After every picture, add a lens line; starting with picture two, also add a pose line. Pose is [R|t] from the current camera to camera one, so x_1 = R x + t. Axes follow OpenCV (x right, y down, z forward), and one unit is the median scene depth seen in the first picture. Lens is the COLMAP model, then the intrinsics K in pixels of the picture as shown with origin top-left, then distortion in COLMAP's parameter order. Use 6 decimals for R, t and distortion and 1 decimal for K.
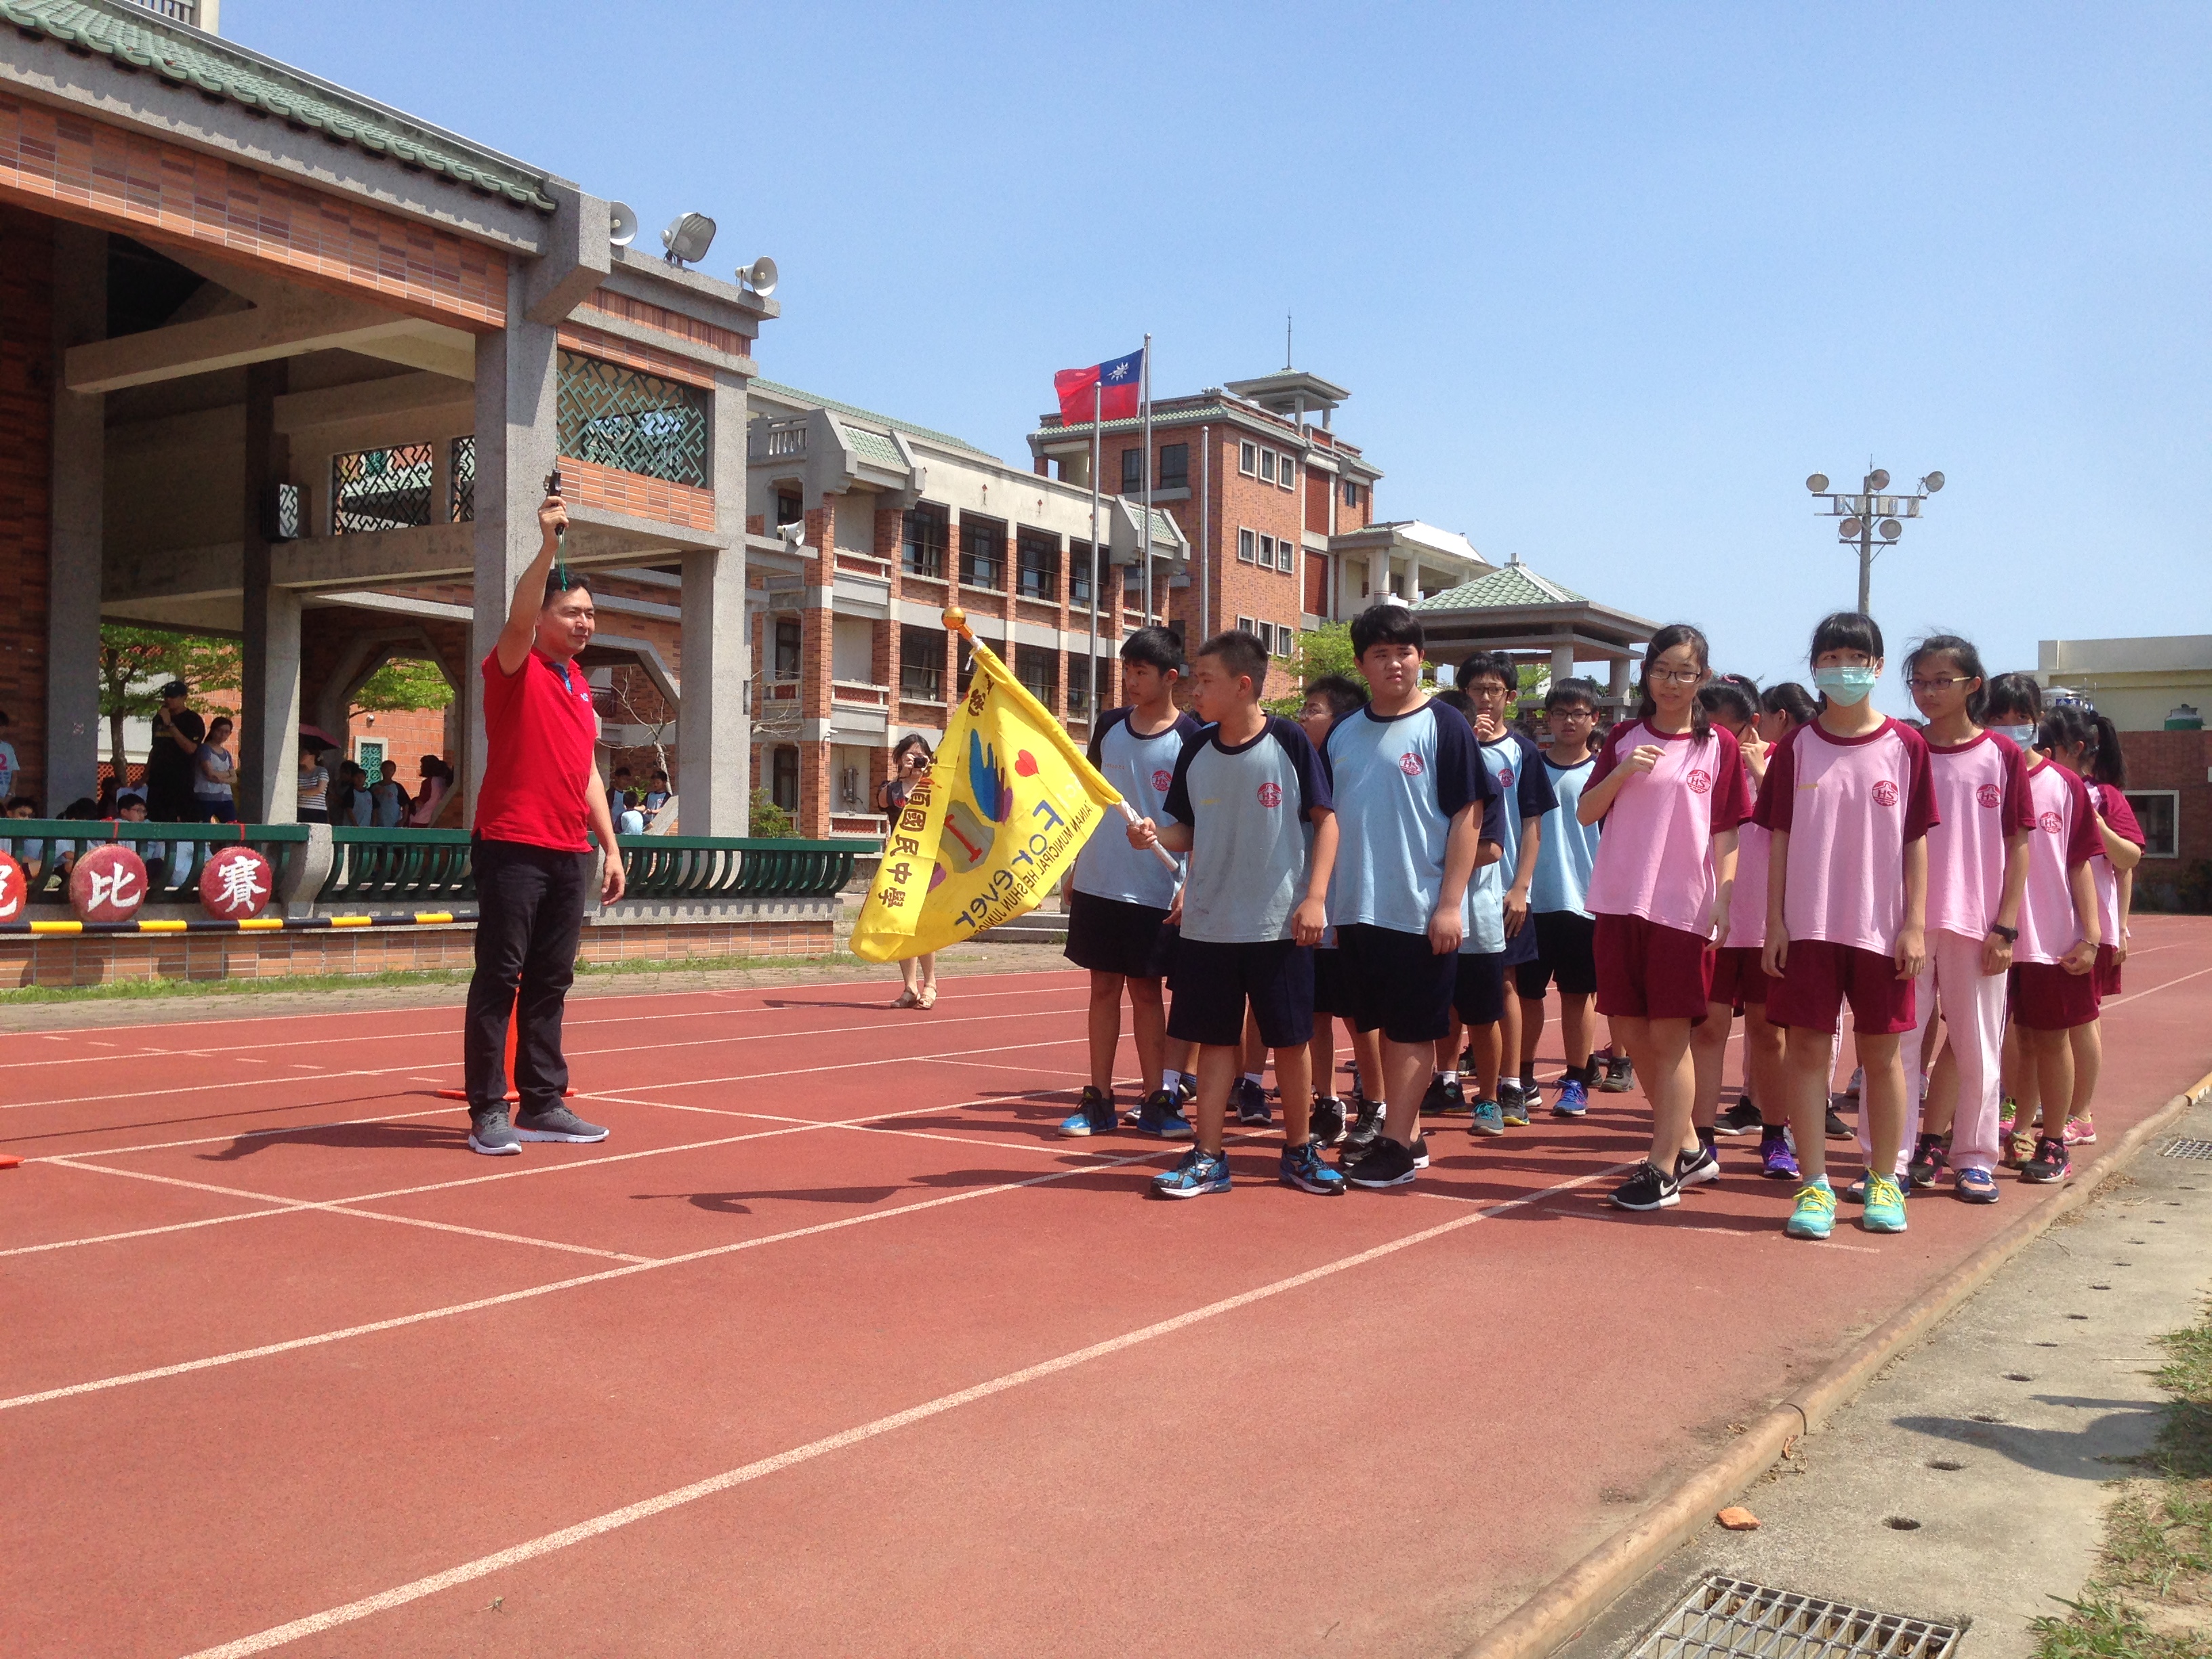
lens RADIAL K [[2056.0, 0, 1042.4], [0, 2056.0, 815.4], [0, 0, 1]] dist [0.060922, 0.000000]
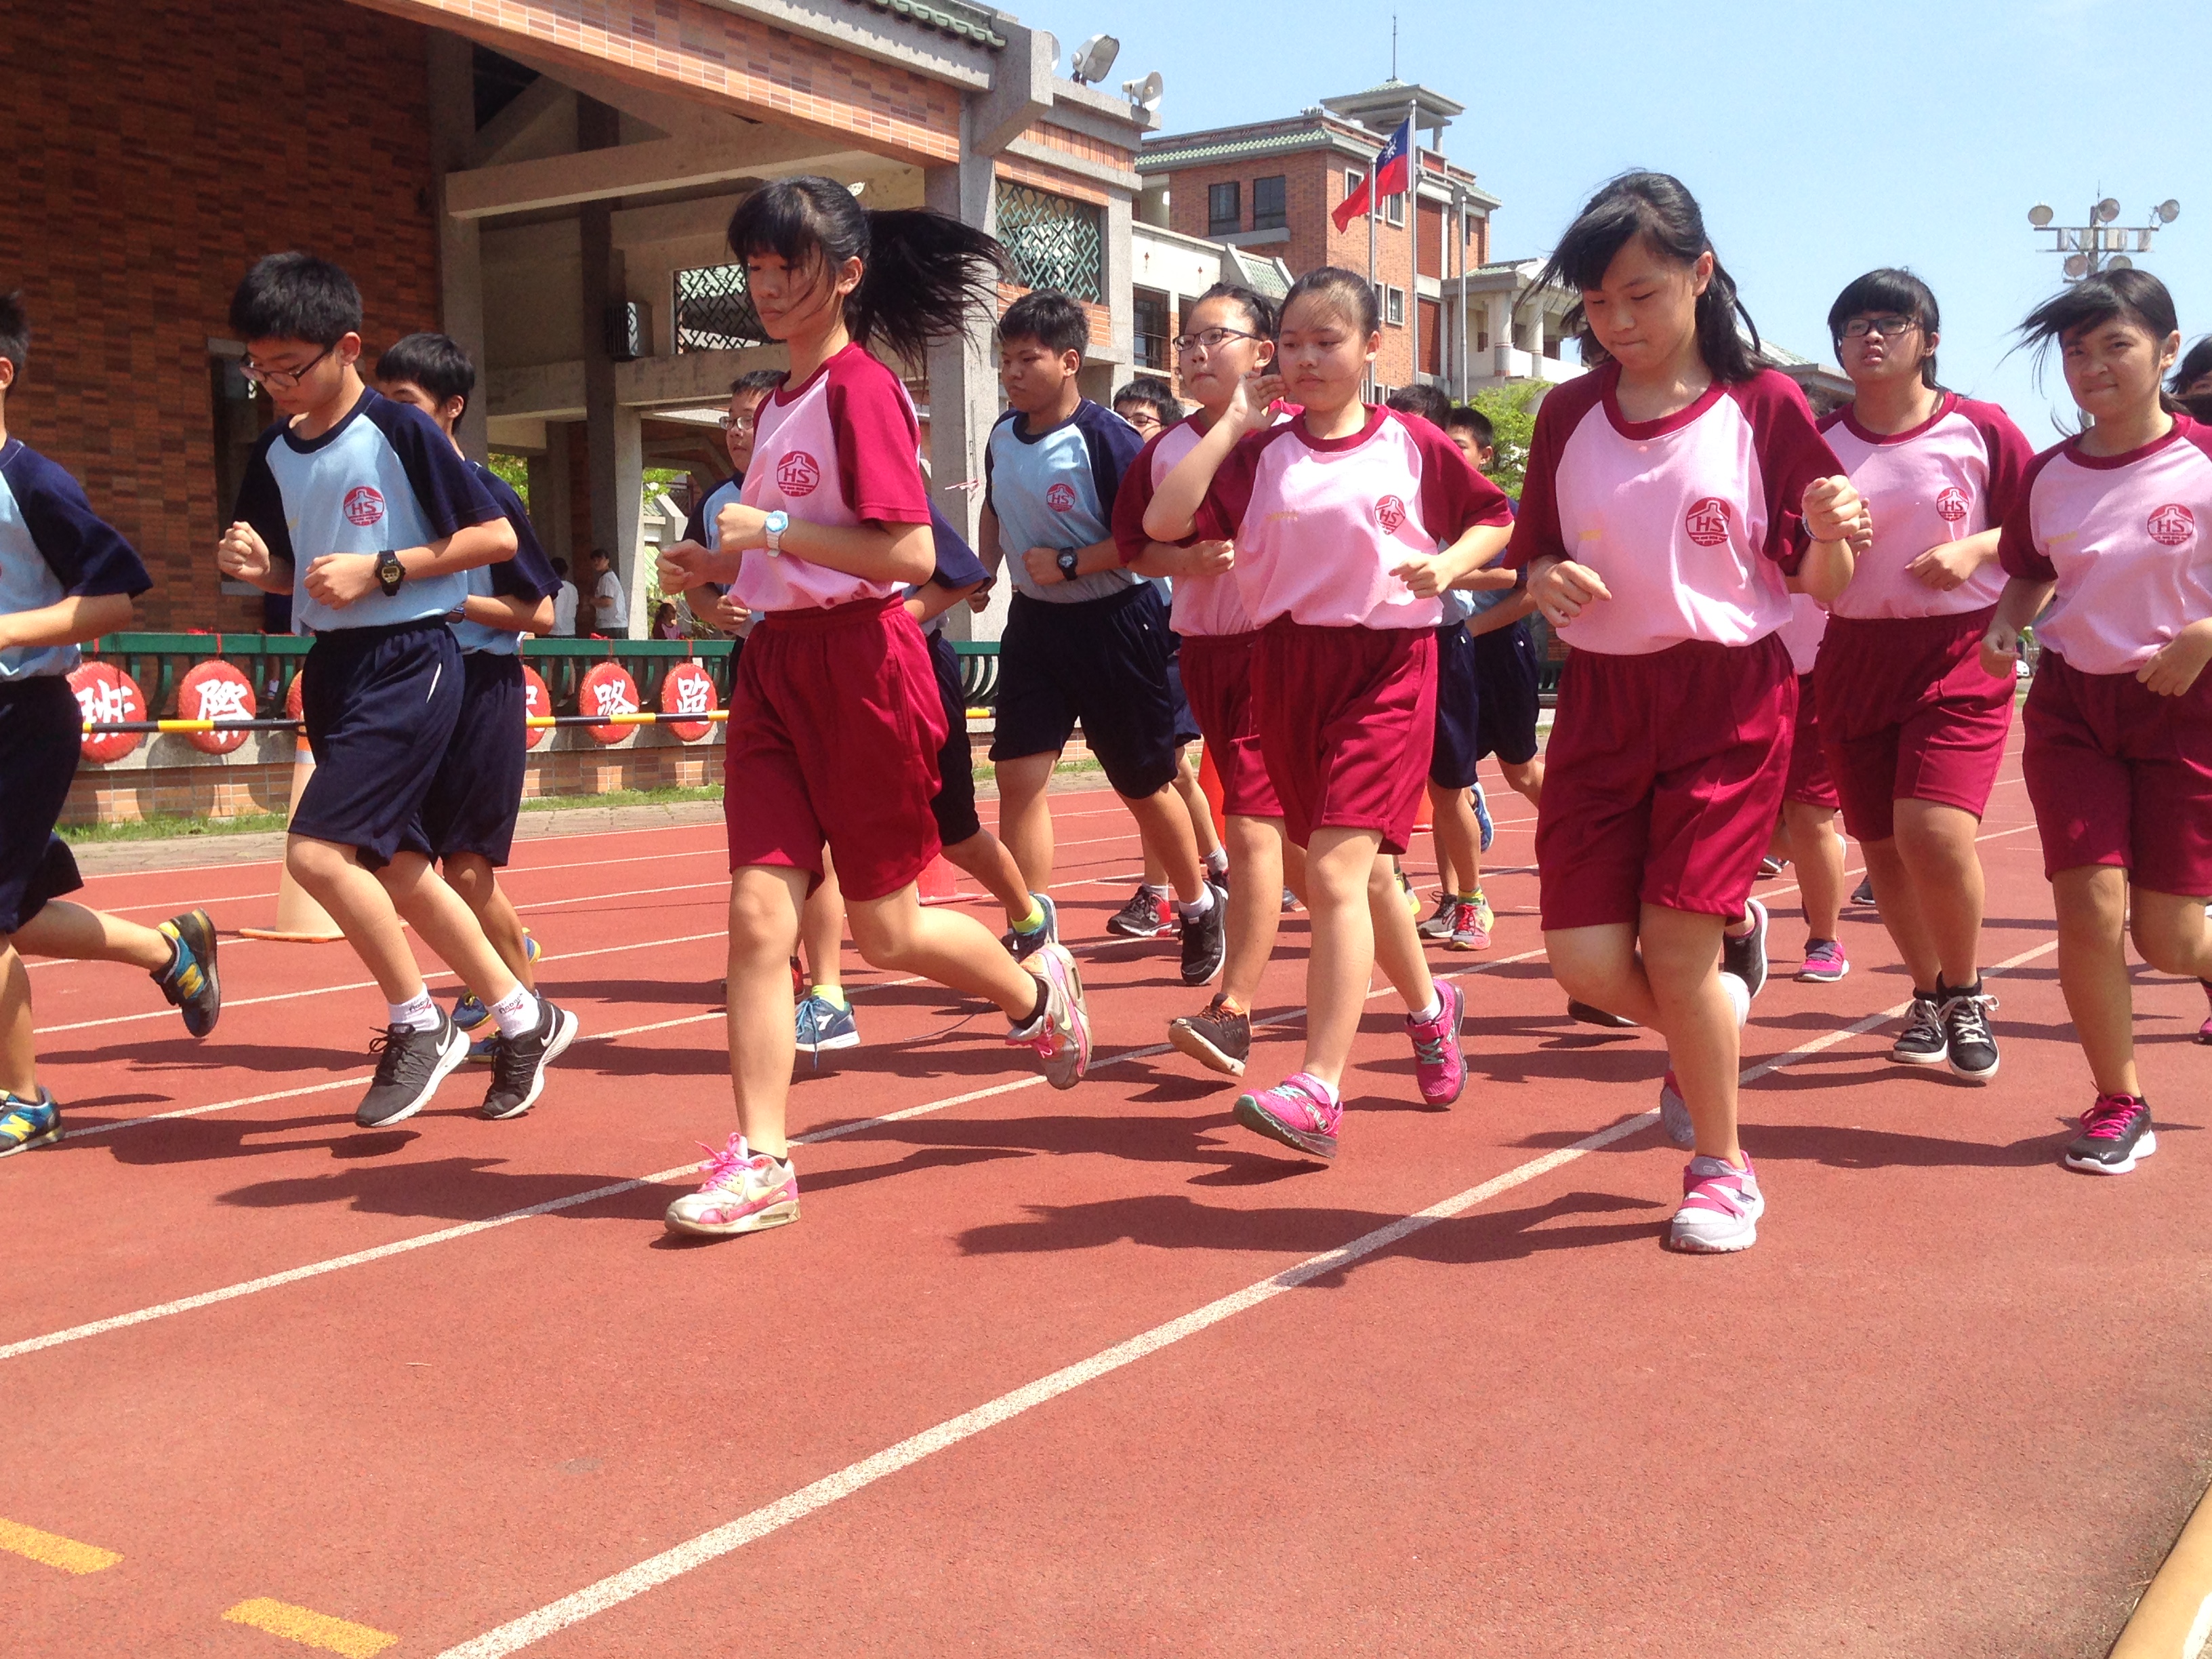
lens RADIAL K [[2411.6, 0, 1047.5], [0, 2411.6, 928.7], [0, 0, 1]] dist [0.068760, 0.000000]
pose [[0.999603, -0.026650, 0.009167, -0.213638], [0.025227, 0.991123, 0.130533, -0.006722], [-0.012564, -0.130250, 0.991402, -0.260132]]
